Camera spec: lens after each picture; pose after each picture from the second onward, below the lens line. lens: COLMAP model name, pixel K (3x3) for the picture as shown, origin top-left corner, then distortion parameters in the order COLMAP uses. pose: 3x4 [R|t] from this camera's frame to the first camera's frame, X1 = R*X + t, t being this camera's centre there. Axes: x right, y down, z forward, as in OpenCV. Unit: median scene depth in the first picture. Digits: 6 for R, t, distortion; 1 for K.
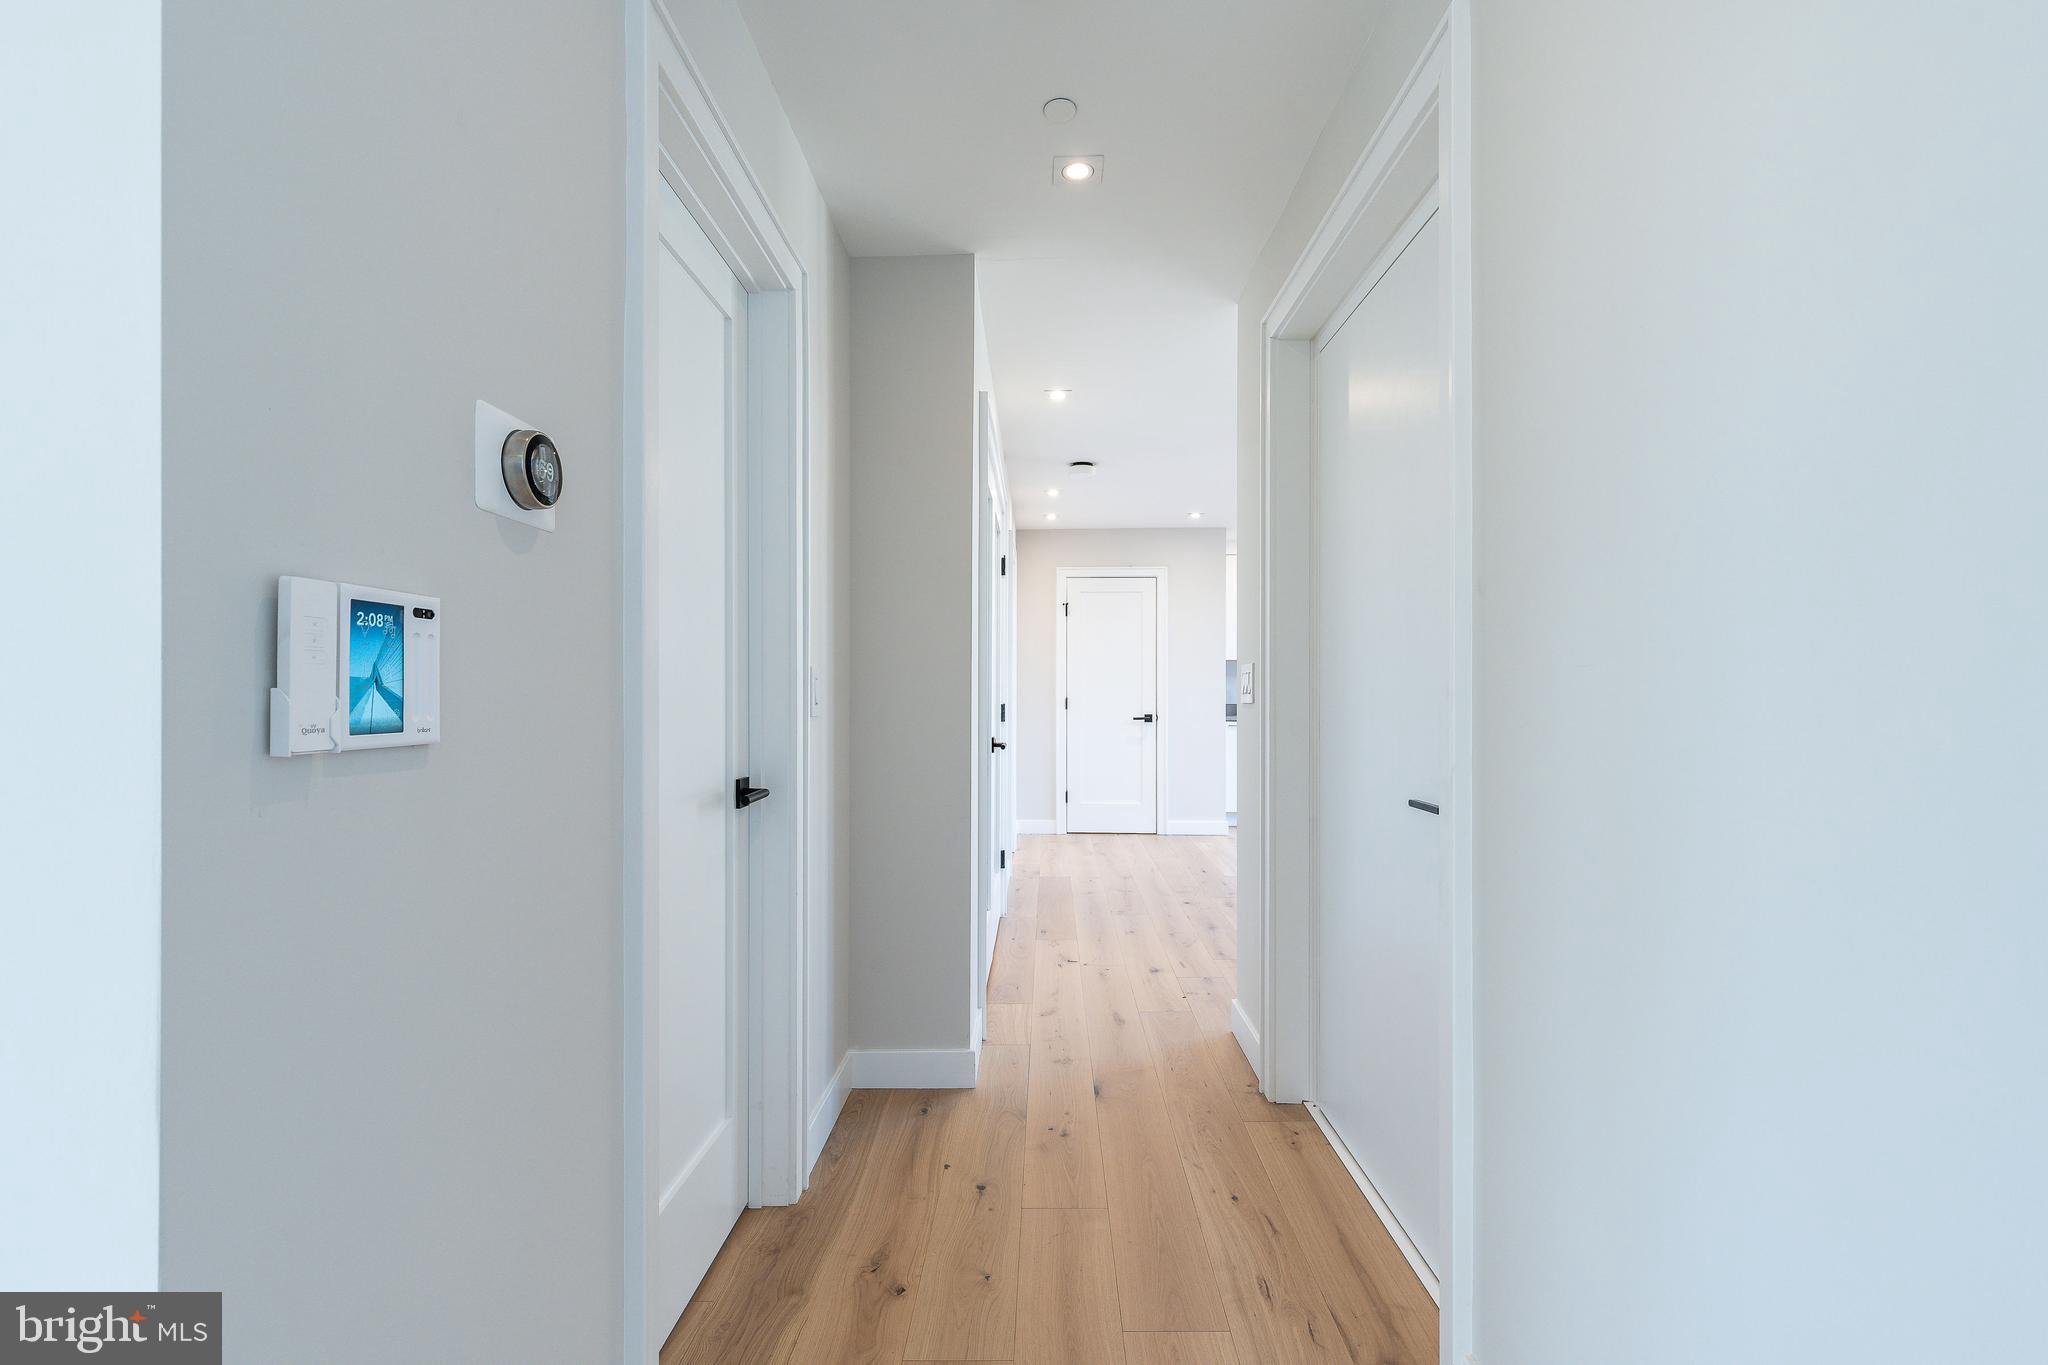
lens RADIAL K [[913.8, 0, 1030.6], [0, 913.8, 669.7], [0, 0, 1]] dist [0.004741, -0.000323]
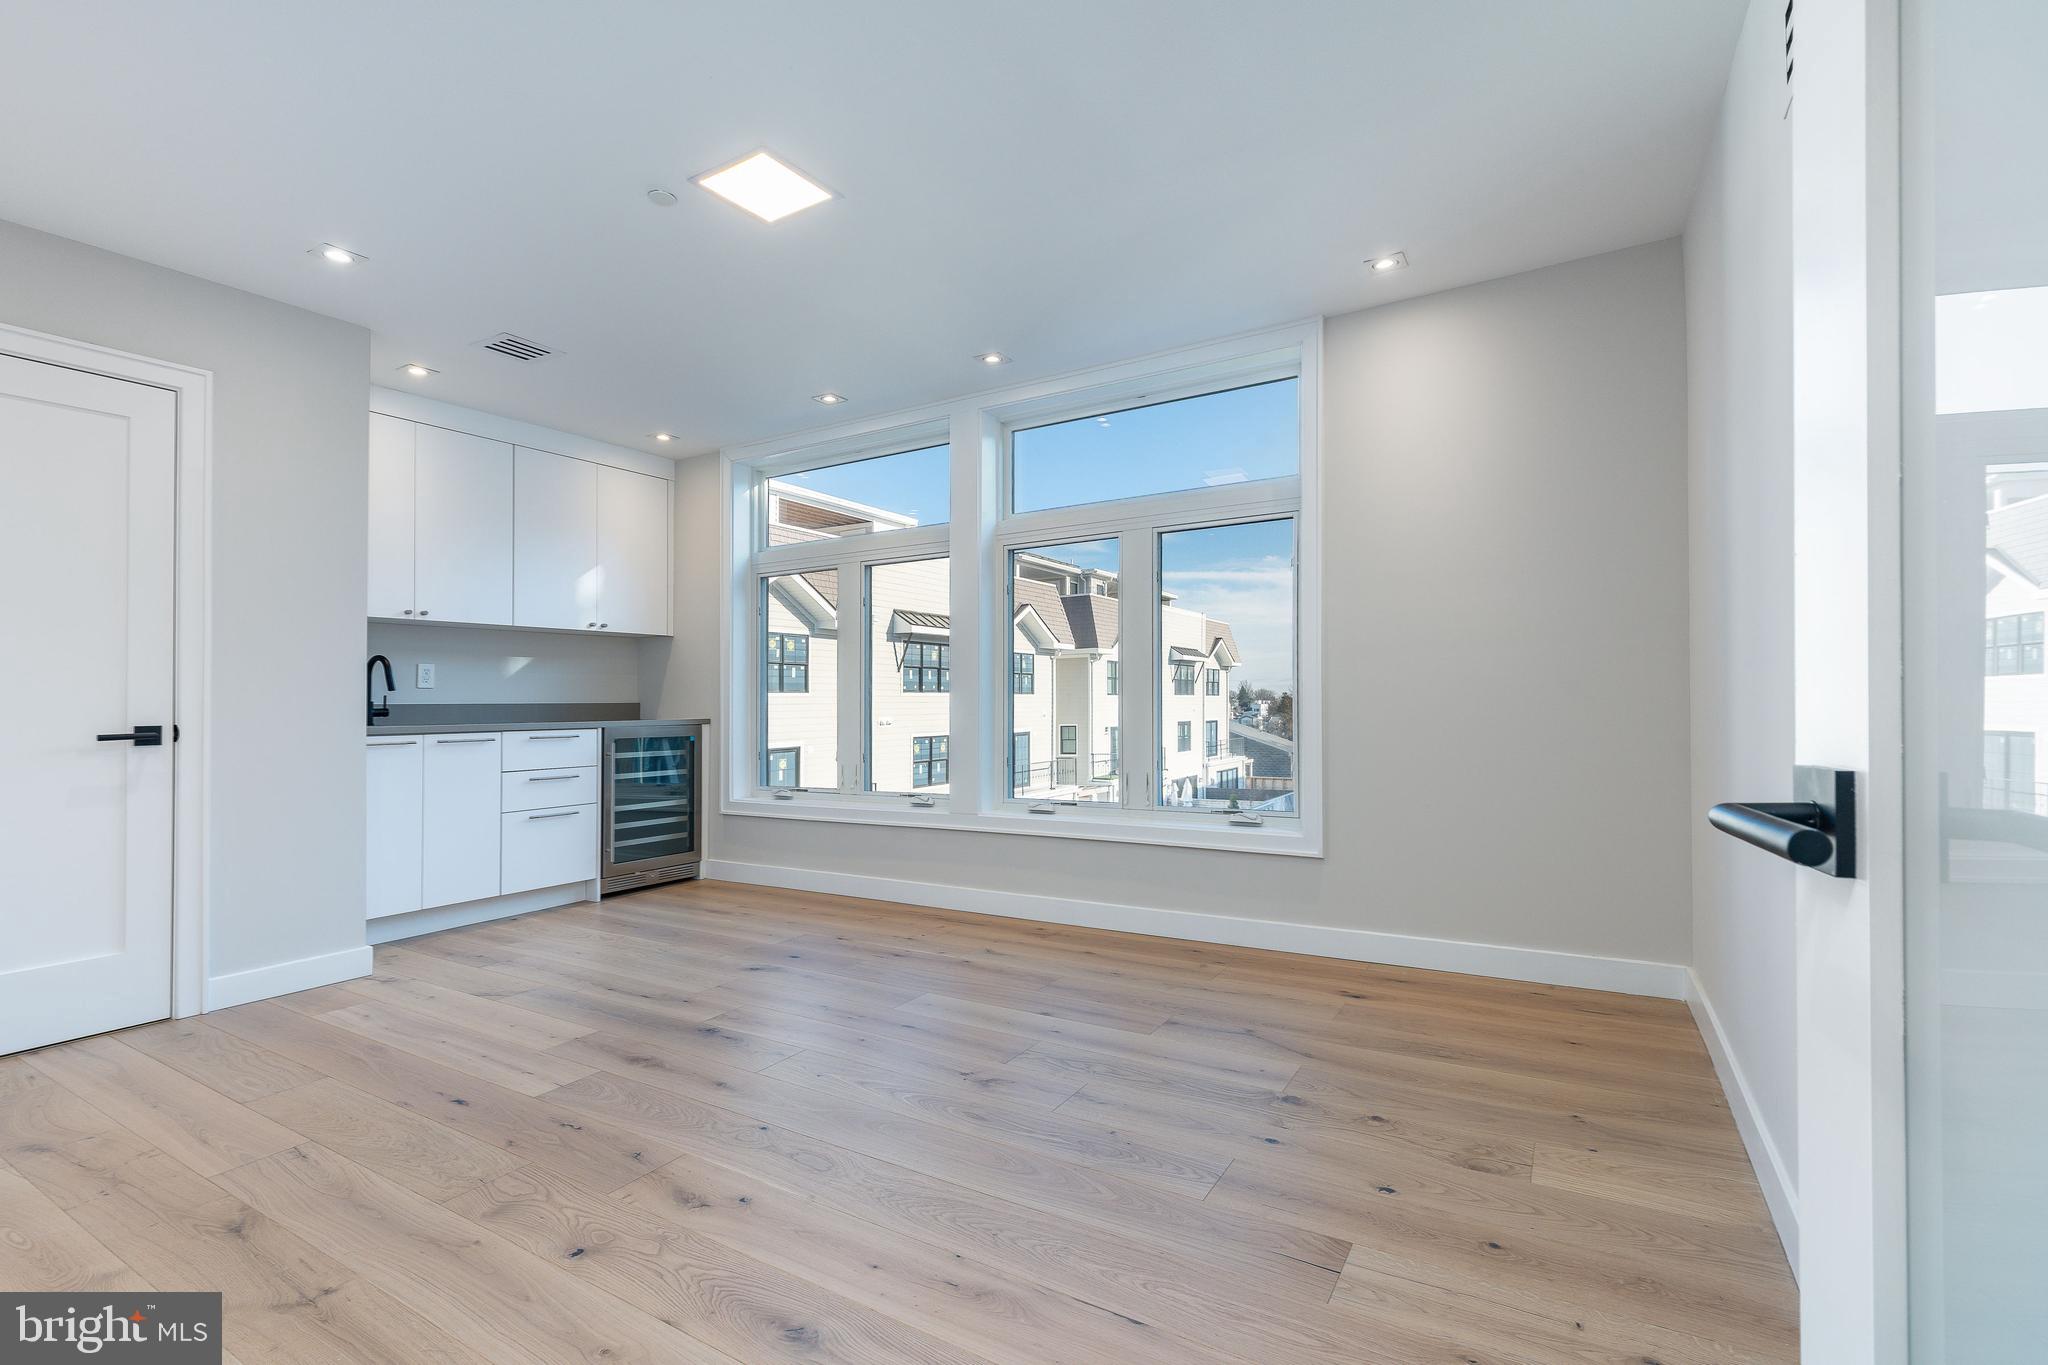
lens RADIAL K [[913.8, 0, 1024.2], [0, 913.8, 676.0], [0, 0, 1]] dist [0.004741, -0.000323]
pose [[0.502143, 0.011887, 0.864703, -0.026910], [-0.005683, 0.999929, -0.010446, 0.029244], [-0.864766, 0.000331, 0.502175, 0.464997]]
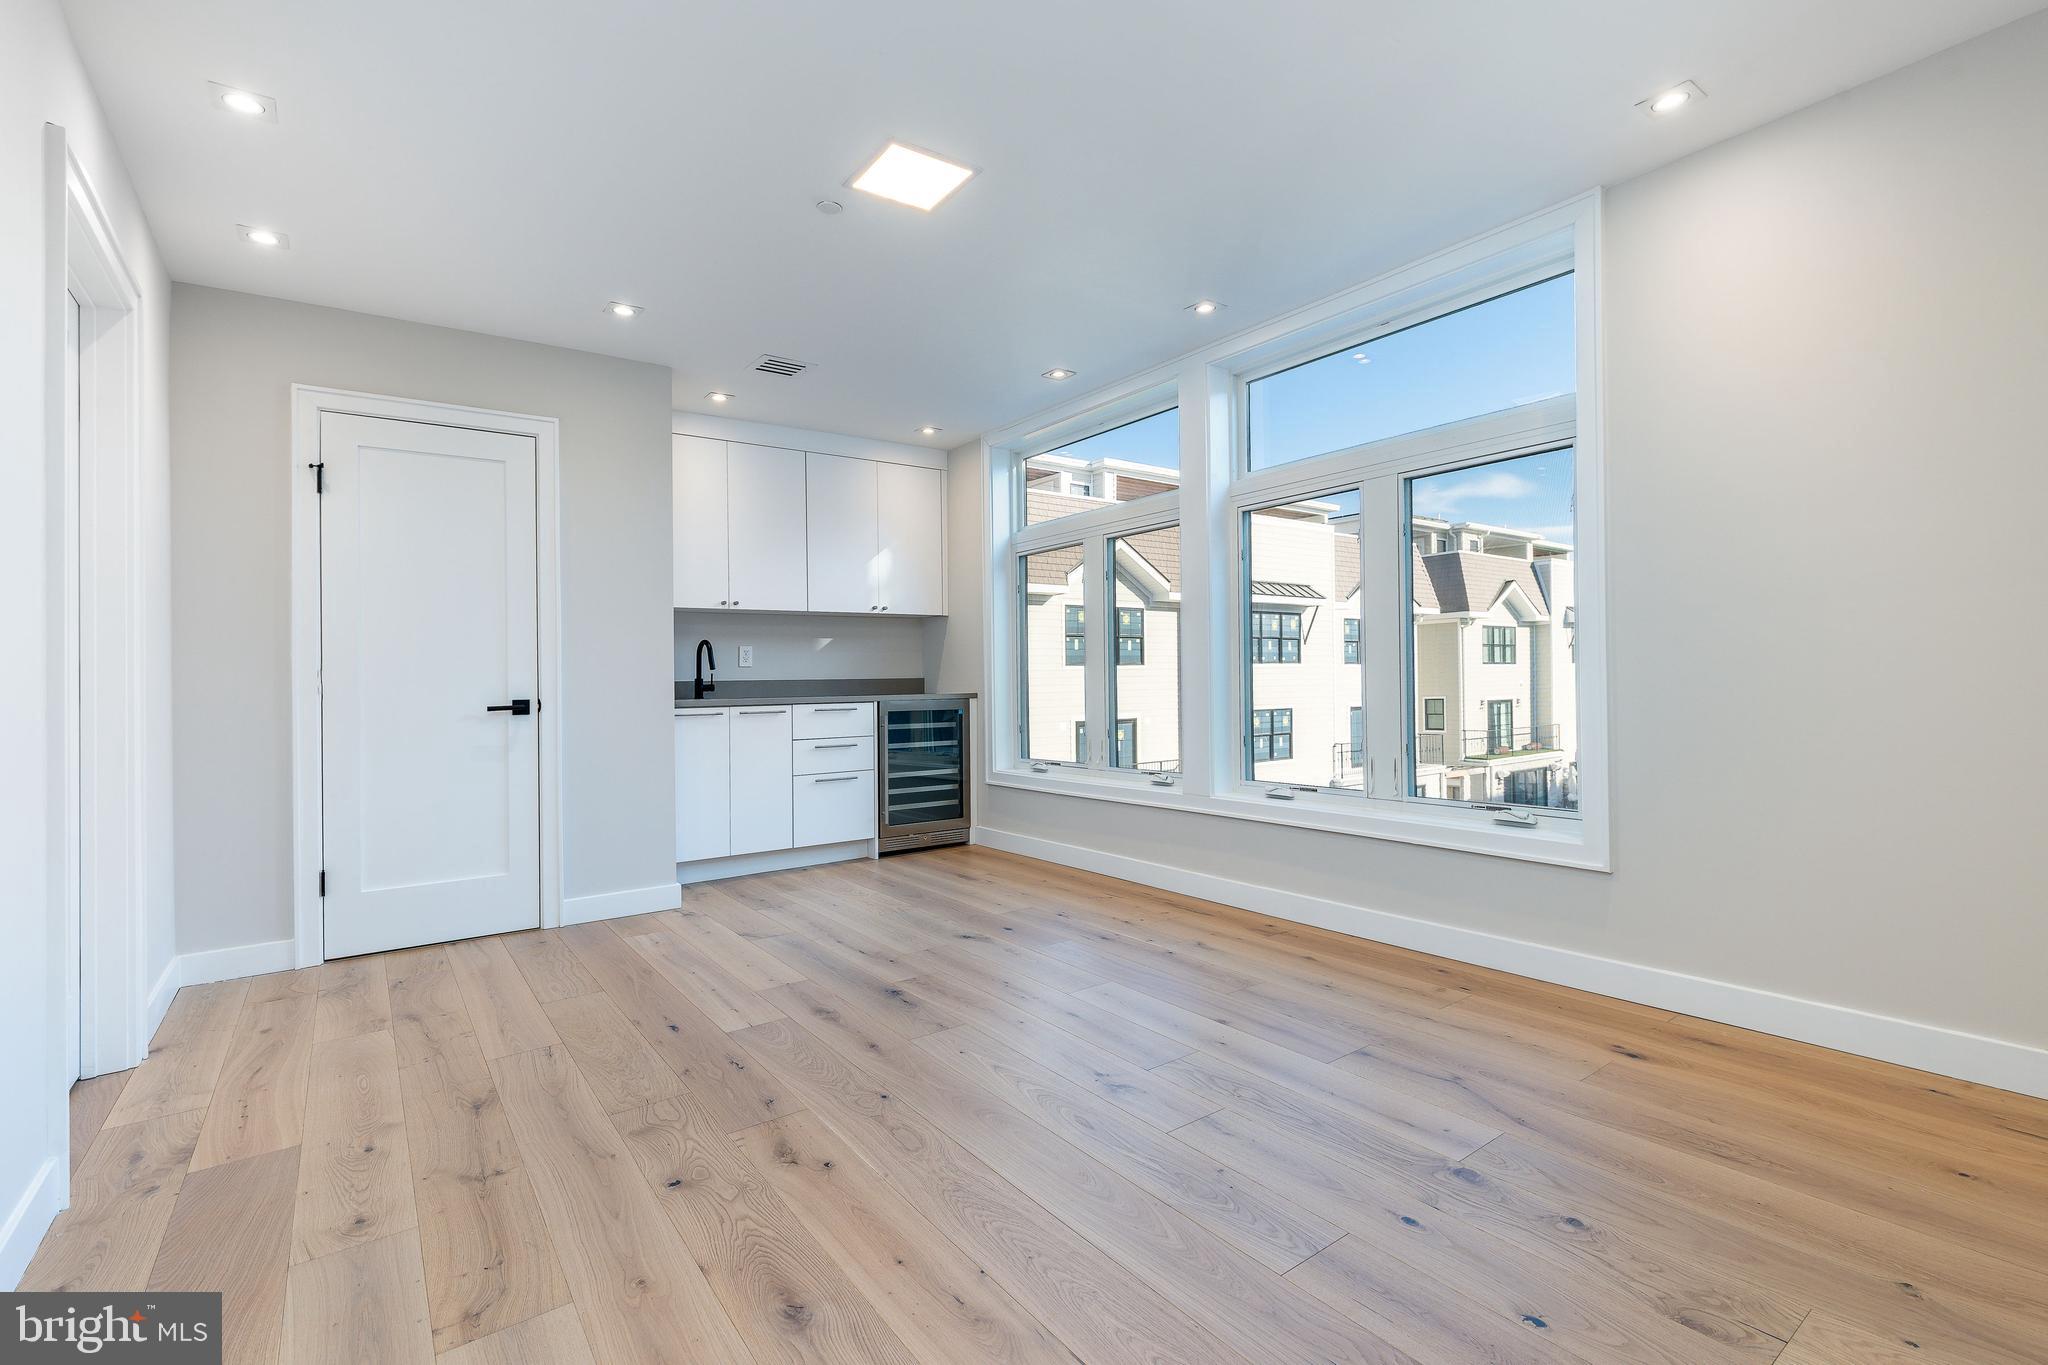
lens RADIAL K [[913.8, 0, 1015.4], [0, 913.8, 654.1], [0, 0, 1]] dist [0.004741, -0.000323]
pose [[0.795978, -0.004250, 0.605311, 0.038445], [0.008138, 0.999960, -0.003681, 0.027557], [-0.605271, 0.007856, 0.795980, 0.418559]]
